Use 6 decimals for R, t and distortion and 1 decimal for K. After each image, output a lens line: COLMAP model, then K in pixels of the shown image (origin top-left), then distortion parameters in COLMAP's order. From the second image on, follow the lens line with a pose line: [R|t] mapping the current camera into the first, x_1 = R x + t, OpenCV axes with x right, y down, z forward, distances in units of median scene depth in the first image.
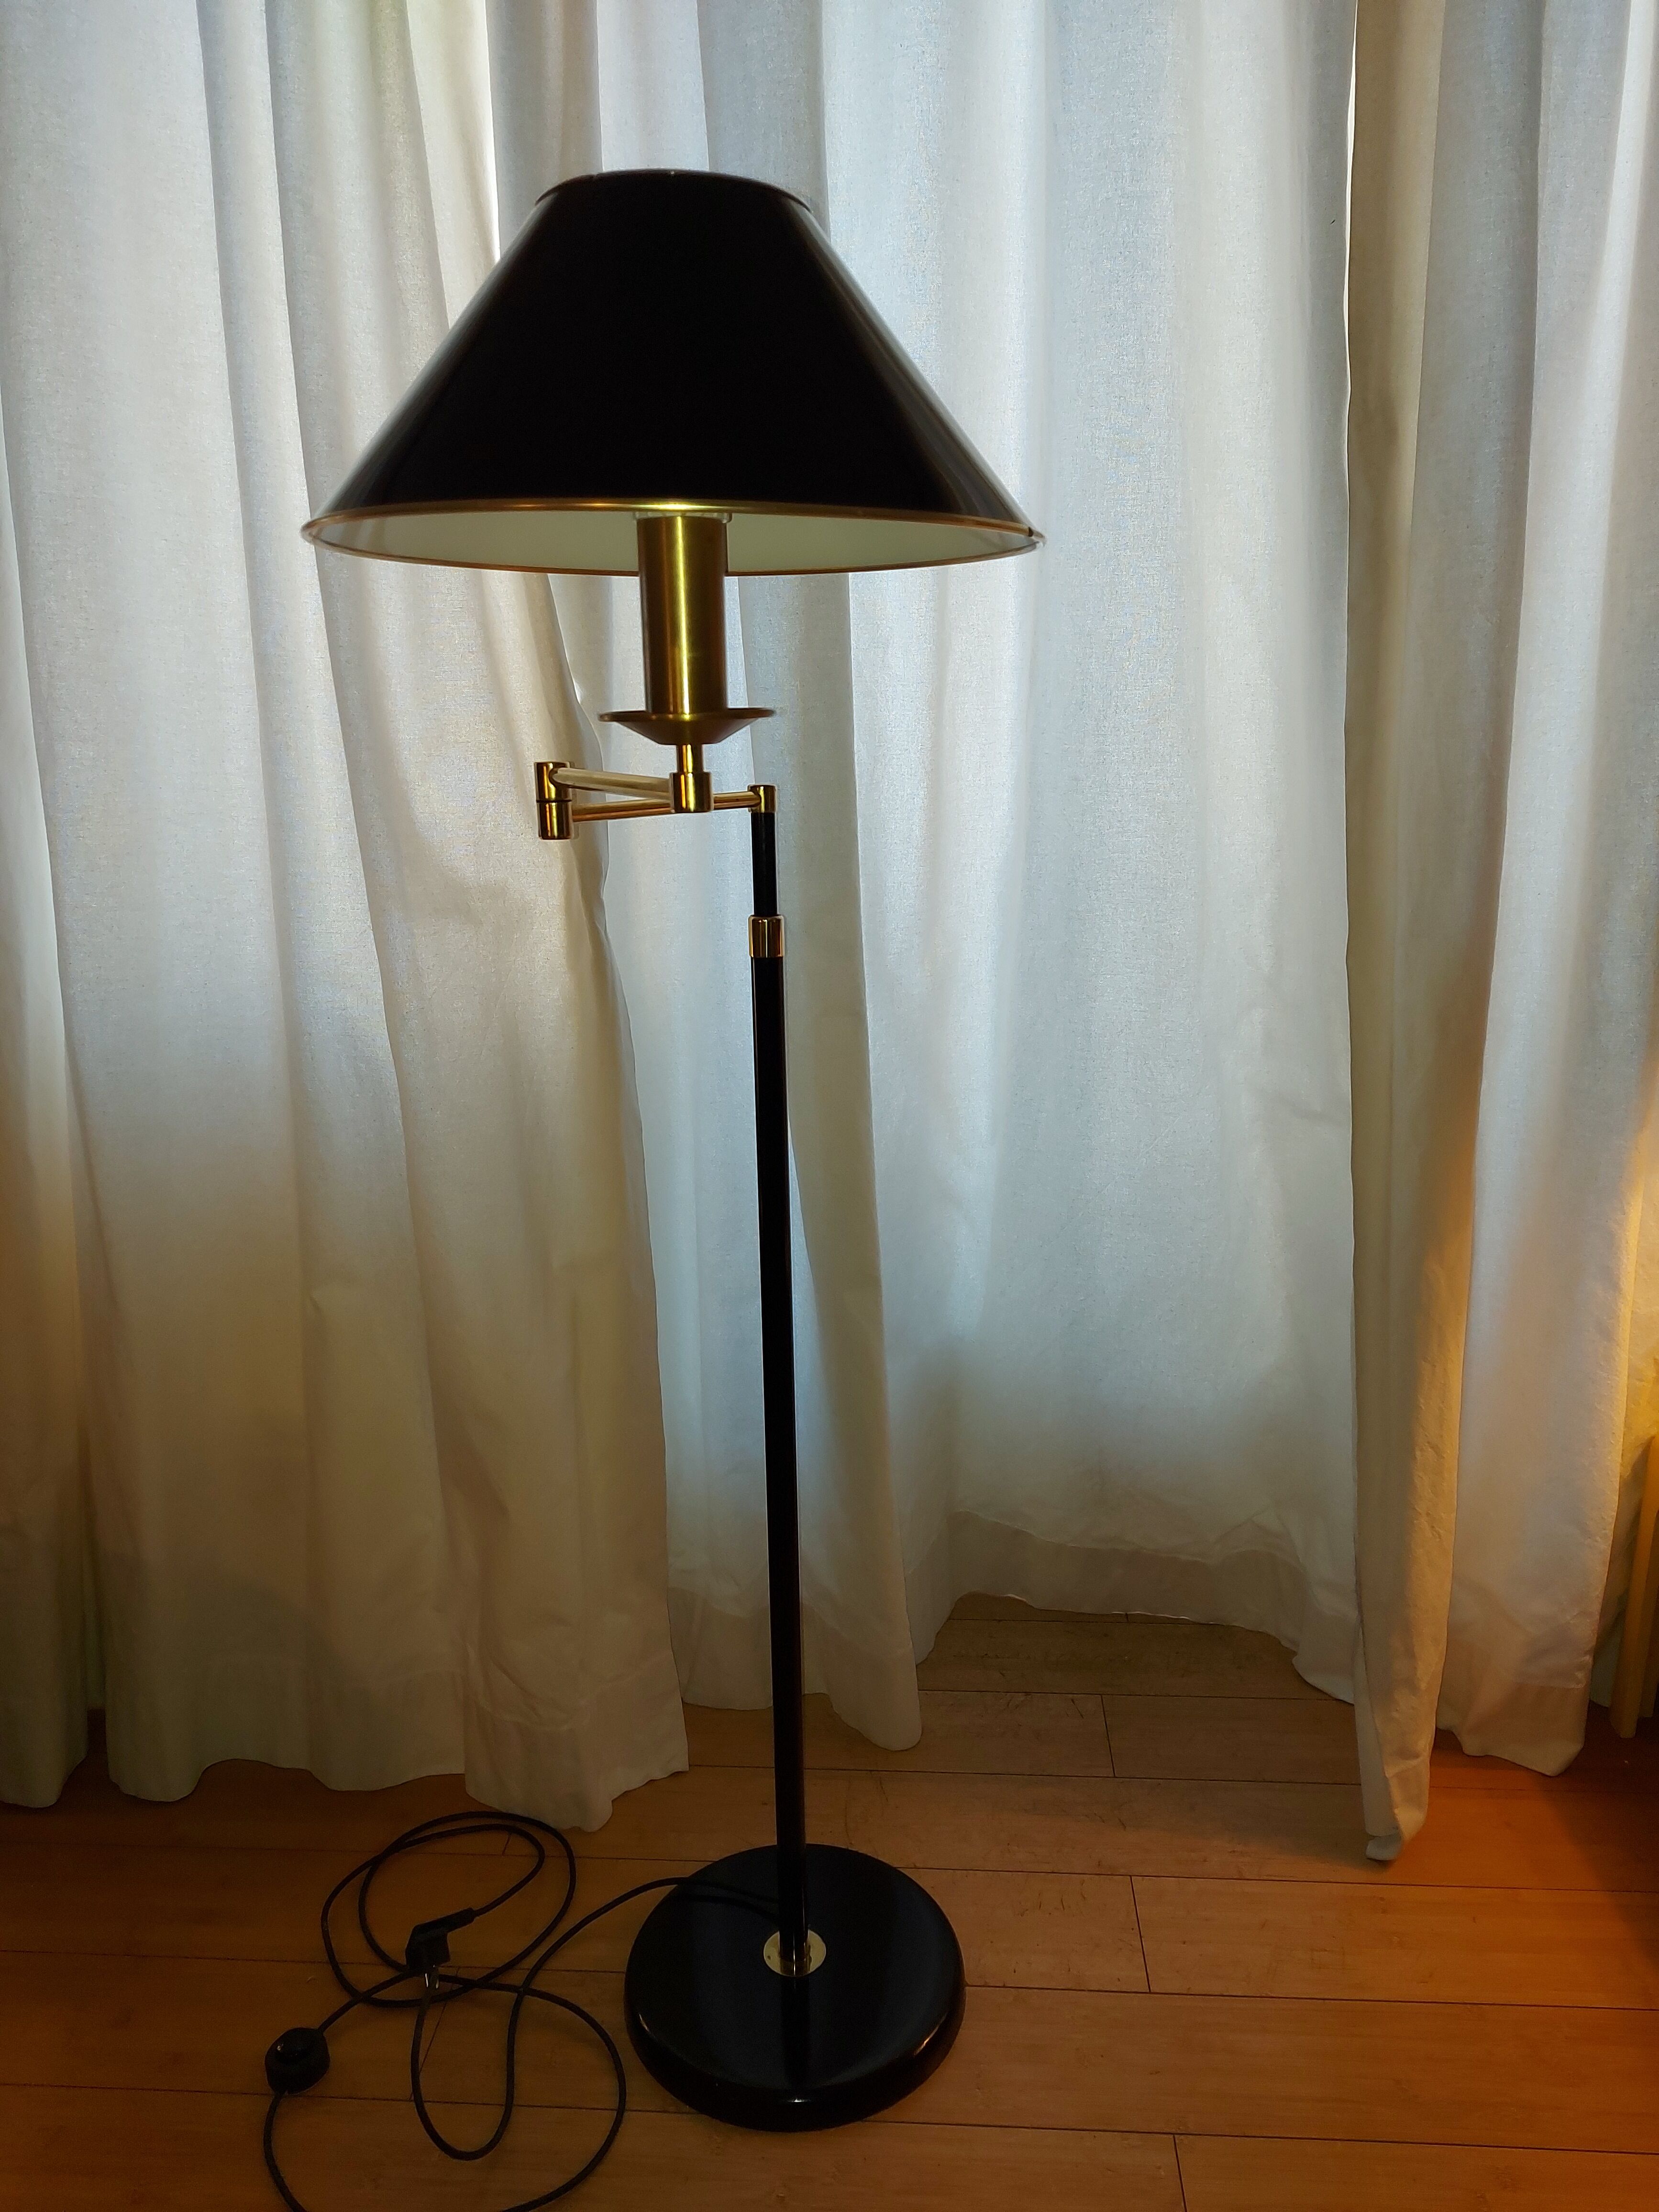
lens RADIAL K [[1592.6, 0, 814.8], [0, 1592.6, 1096.7], [0, 0, 1]] dist [0.071175, -0.070787]
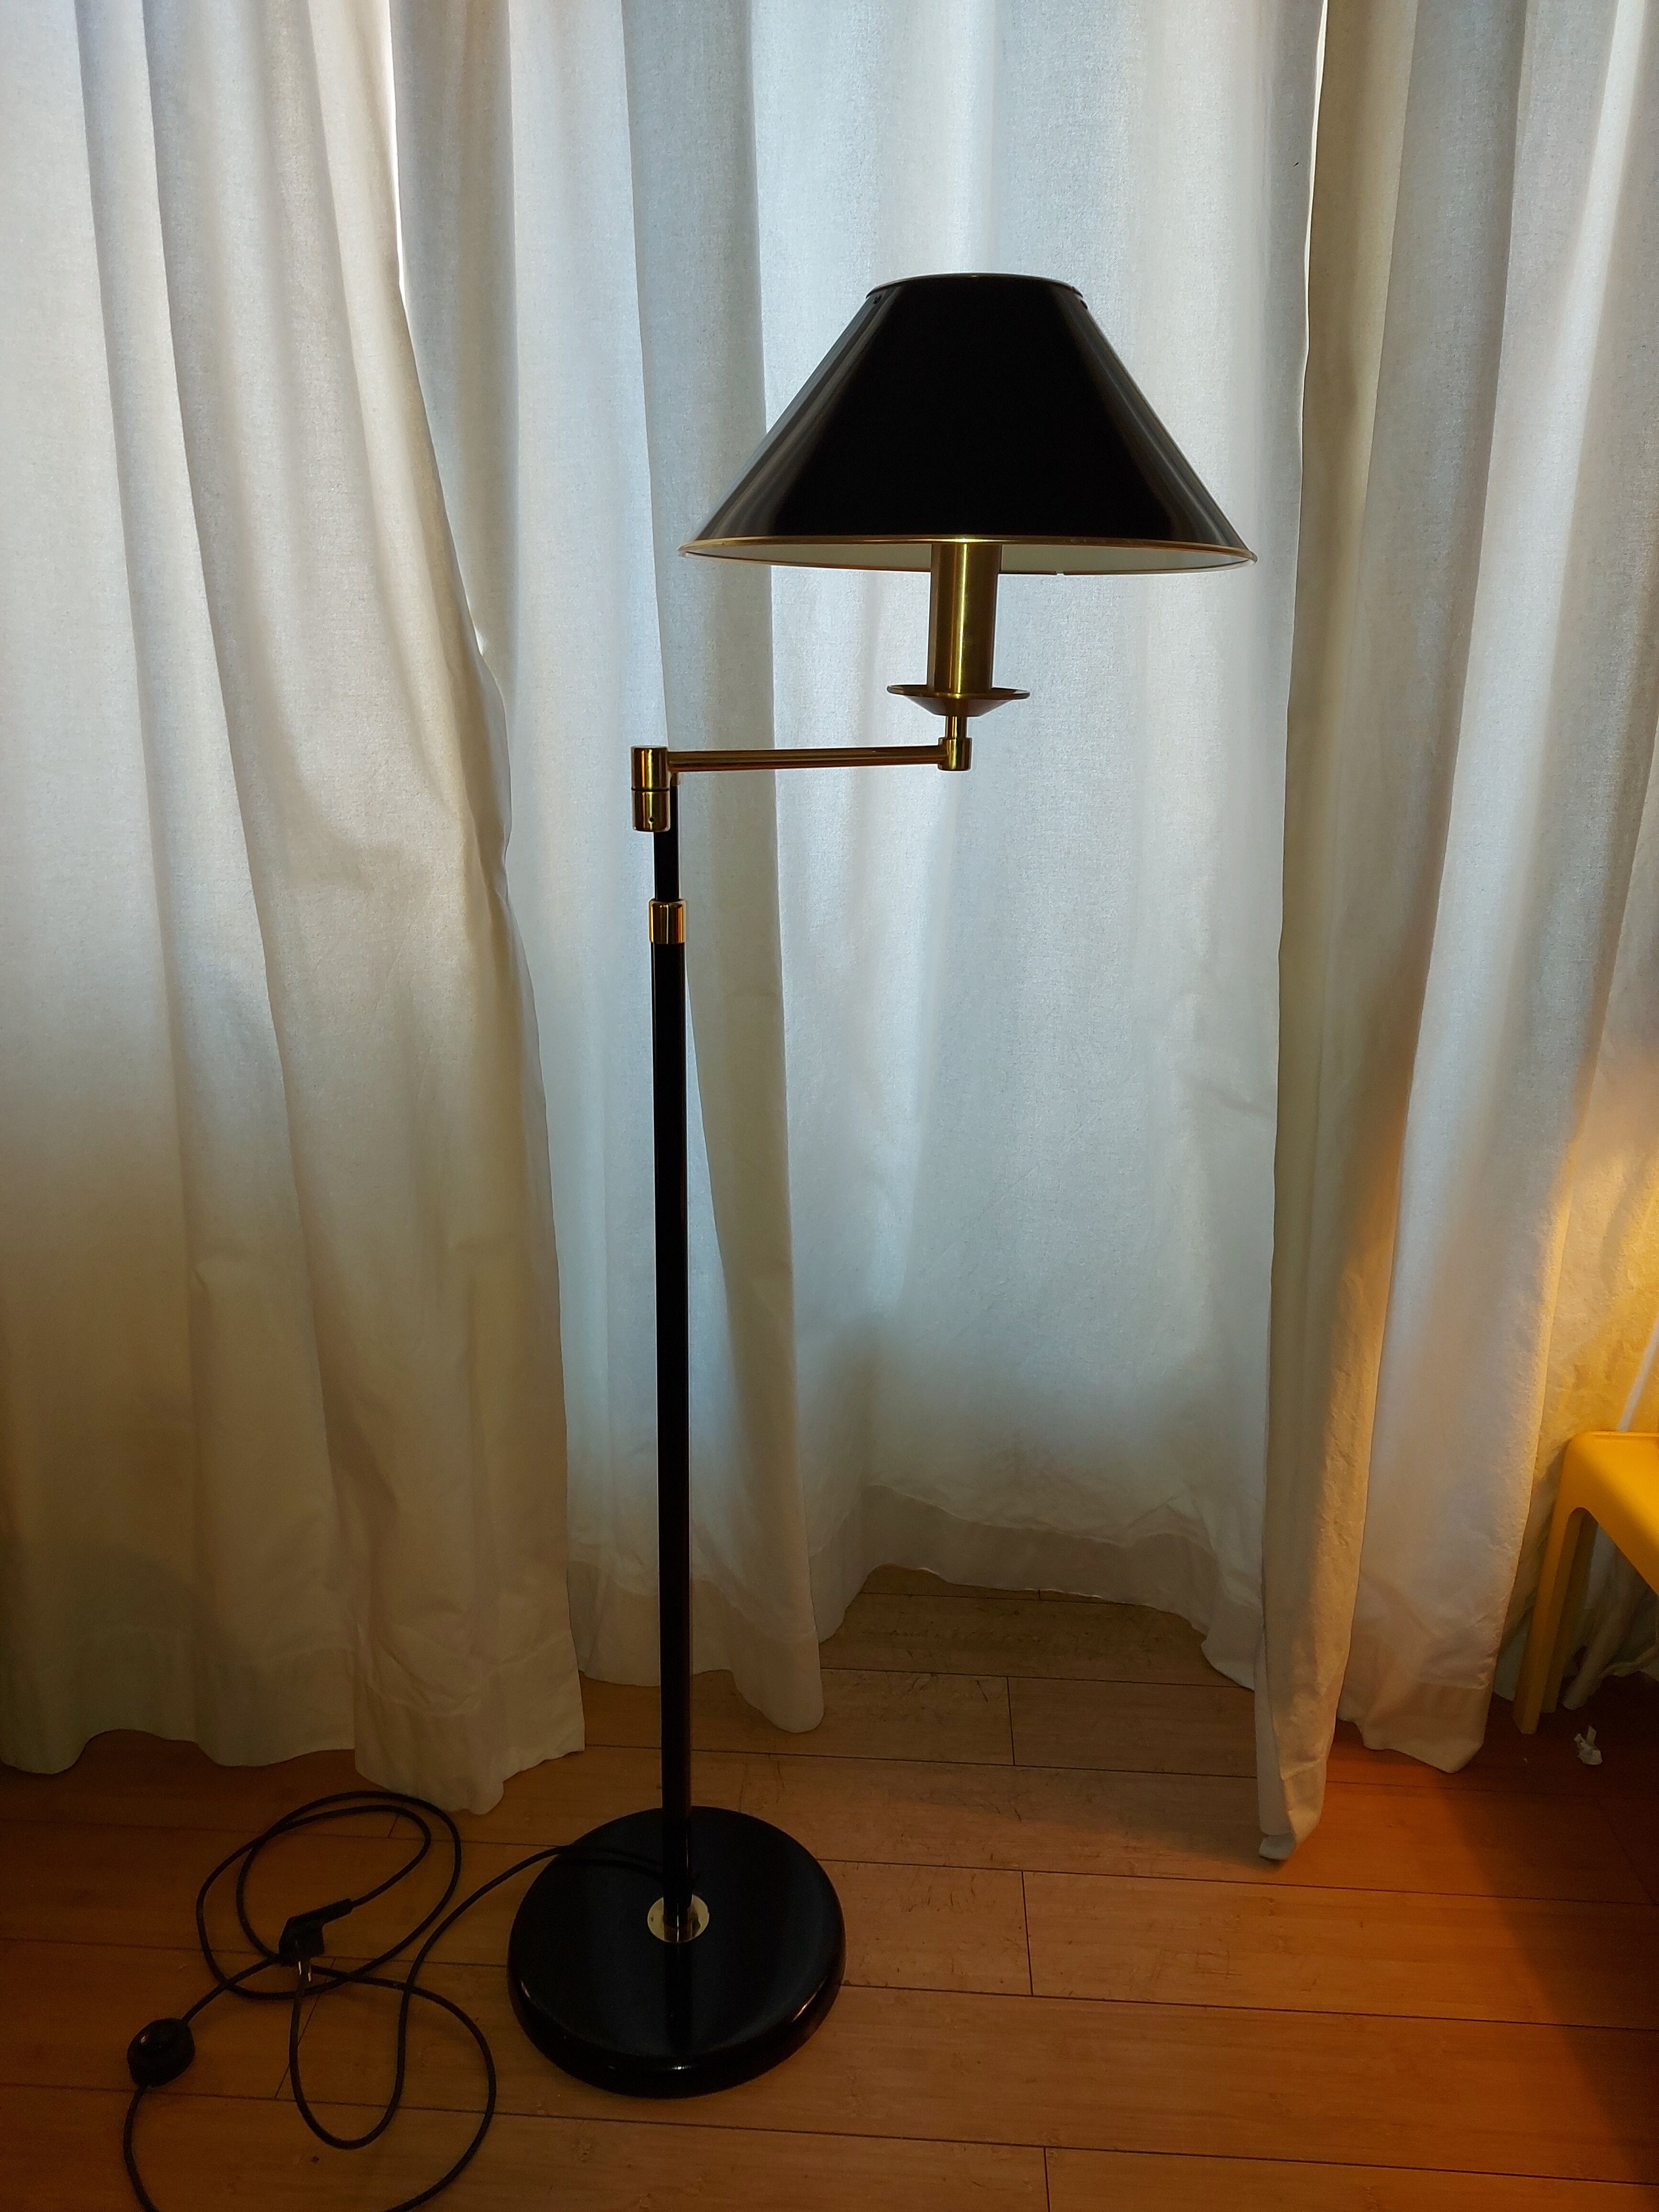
lens RADIAL K [[1592.6, 0, 821.8], [0, 1592.6, 1092.9], [0, 0, 1]] dist [0.071175, -0.070787]
pose [[0.999442, 0.026901, 0.019803, 0.040622], [-0.028054, 0.997775, 0.060476, -0.052341], [-0.018132, -0.060998, 0.997973, 0.042129]]
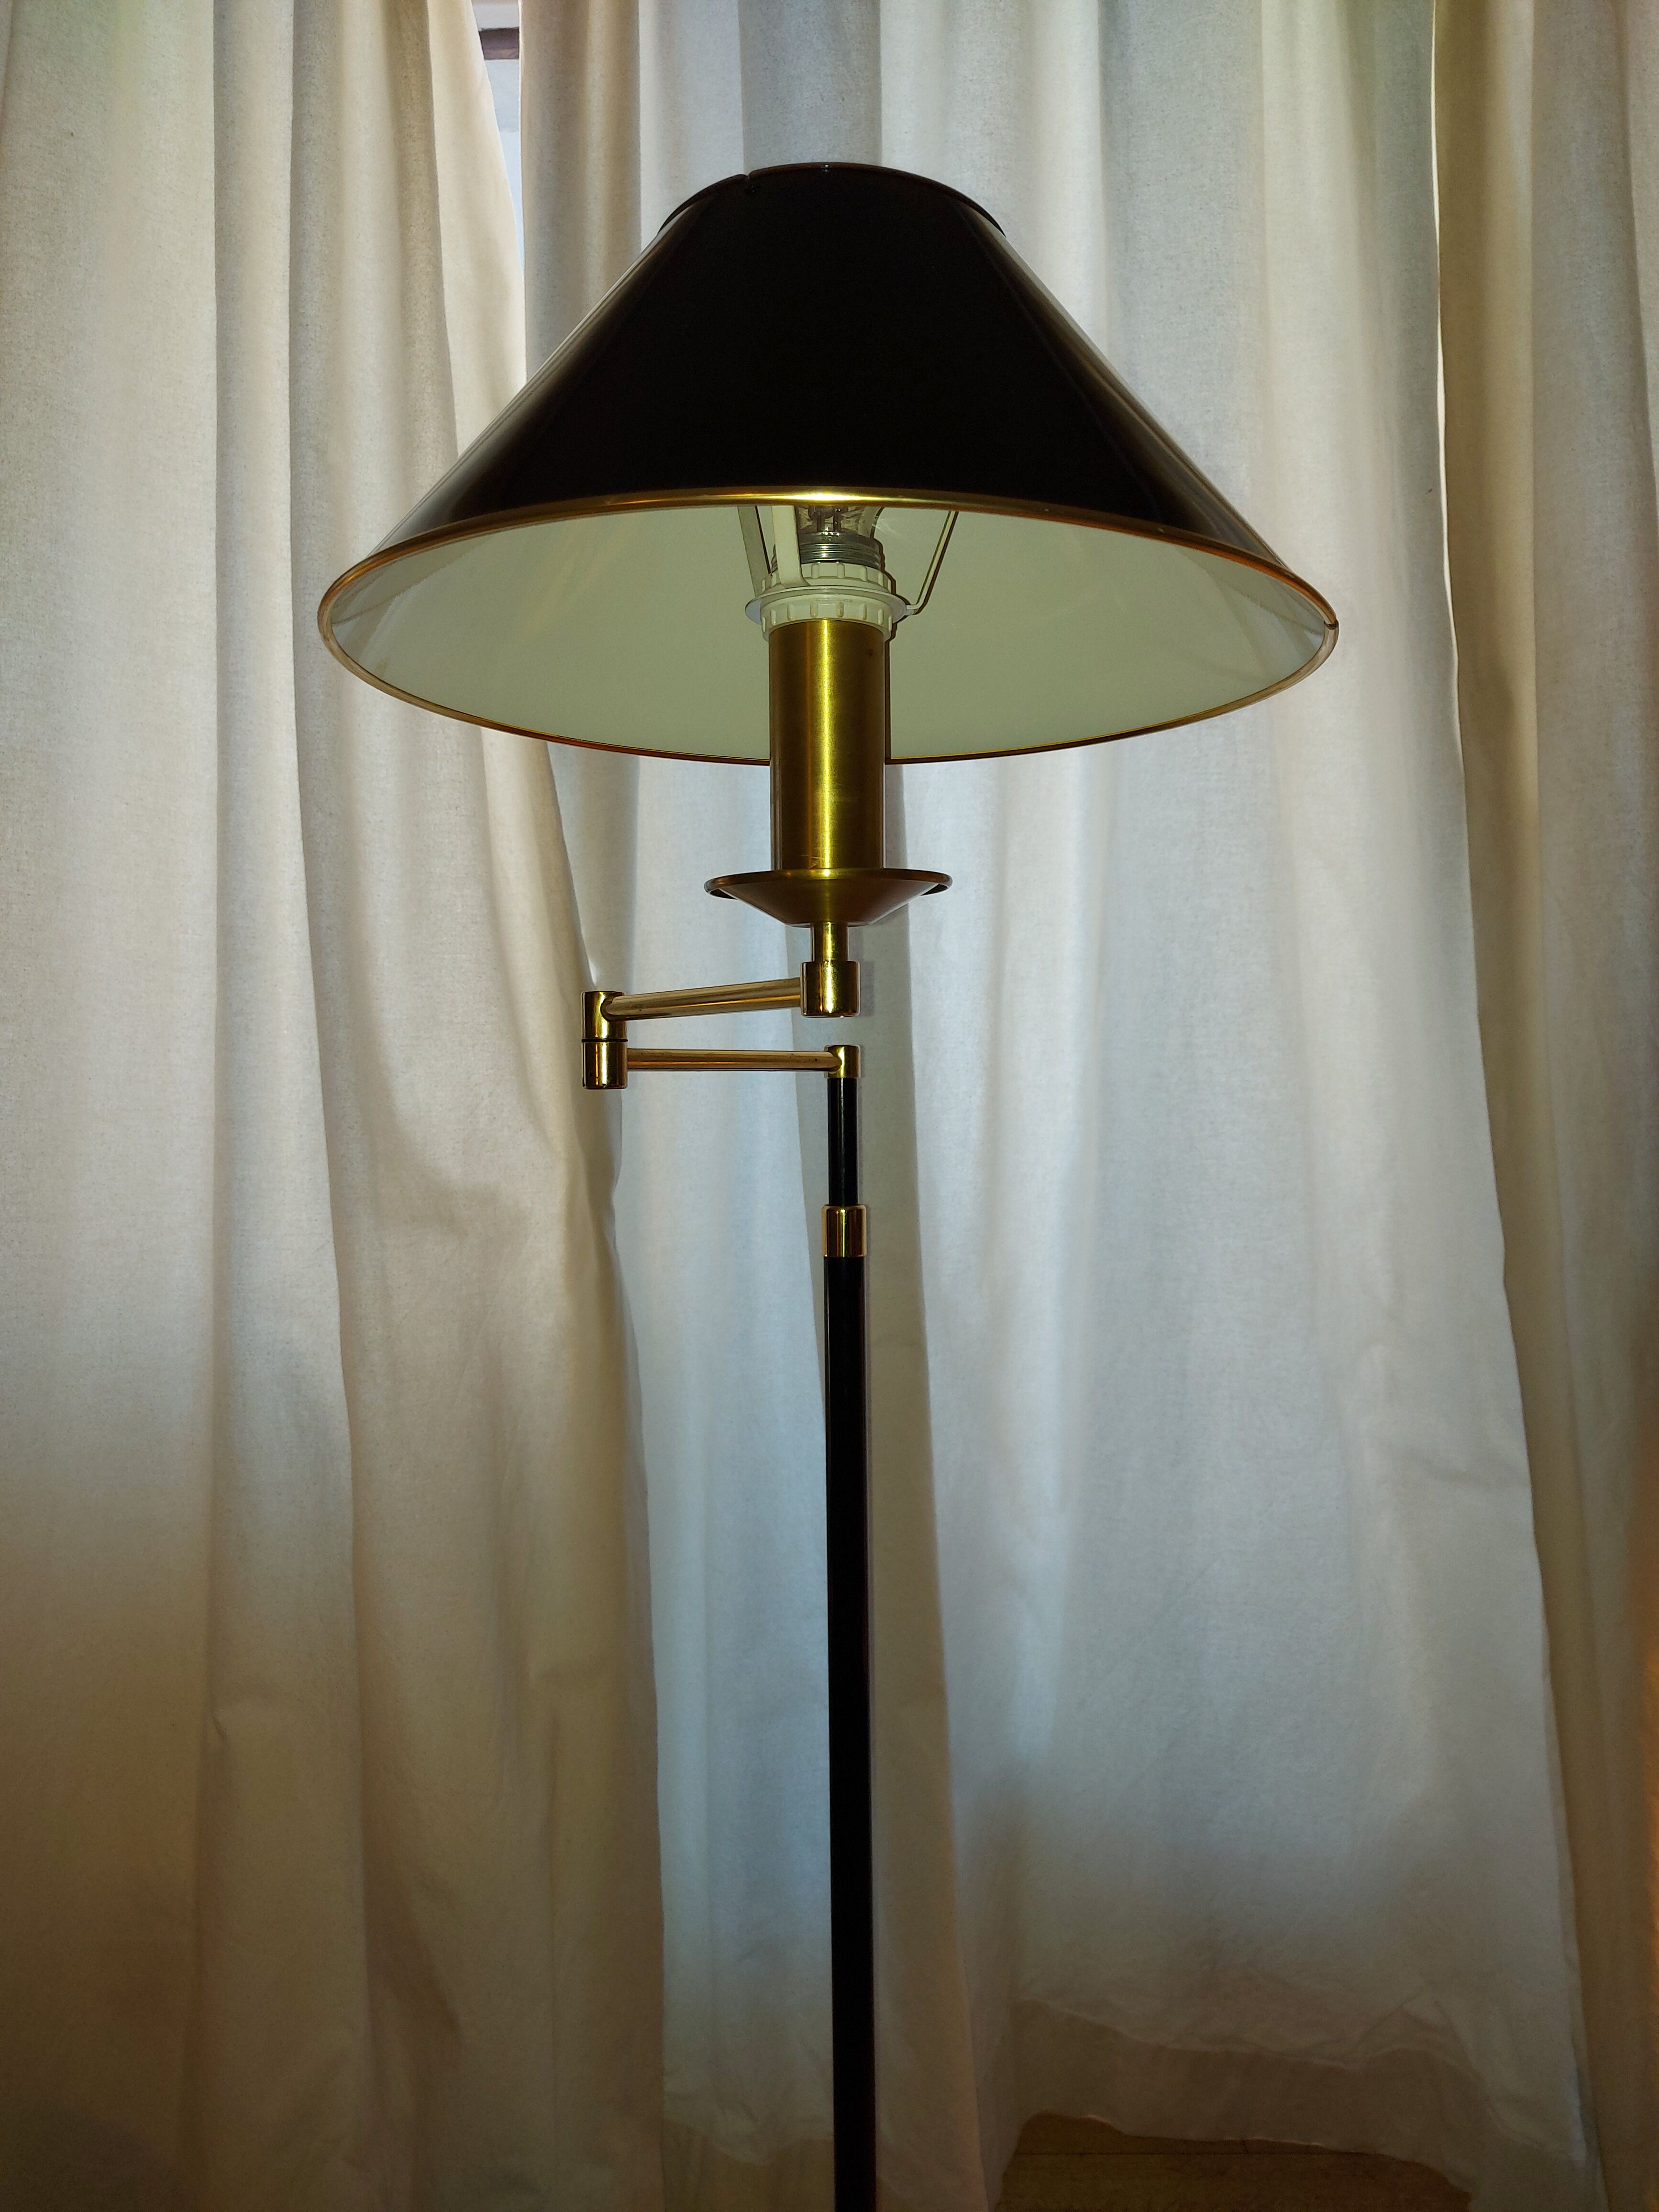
lens RADIAL K [[1592.6, 0, 810.7], [0, 1592.6, 1096.8], [0, 0, 1]] dist [0.071175, -0.070787]
pose [[0.999205, 0.007926, 0.039077, -0.062726], [0.001269, 0.973229, -0.229836, 0.012860], [-0.039853, 0.229702, 0.972445, 0.167776]]
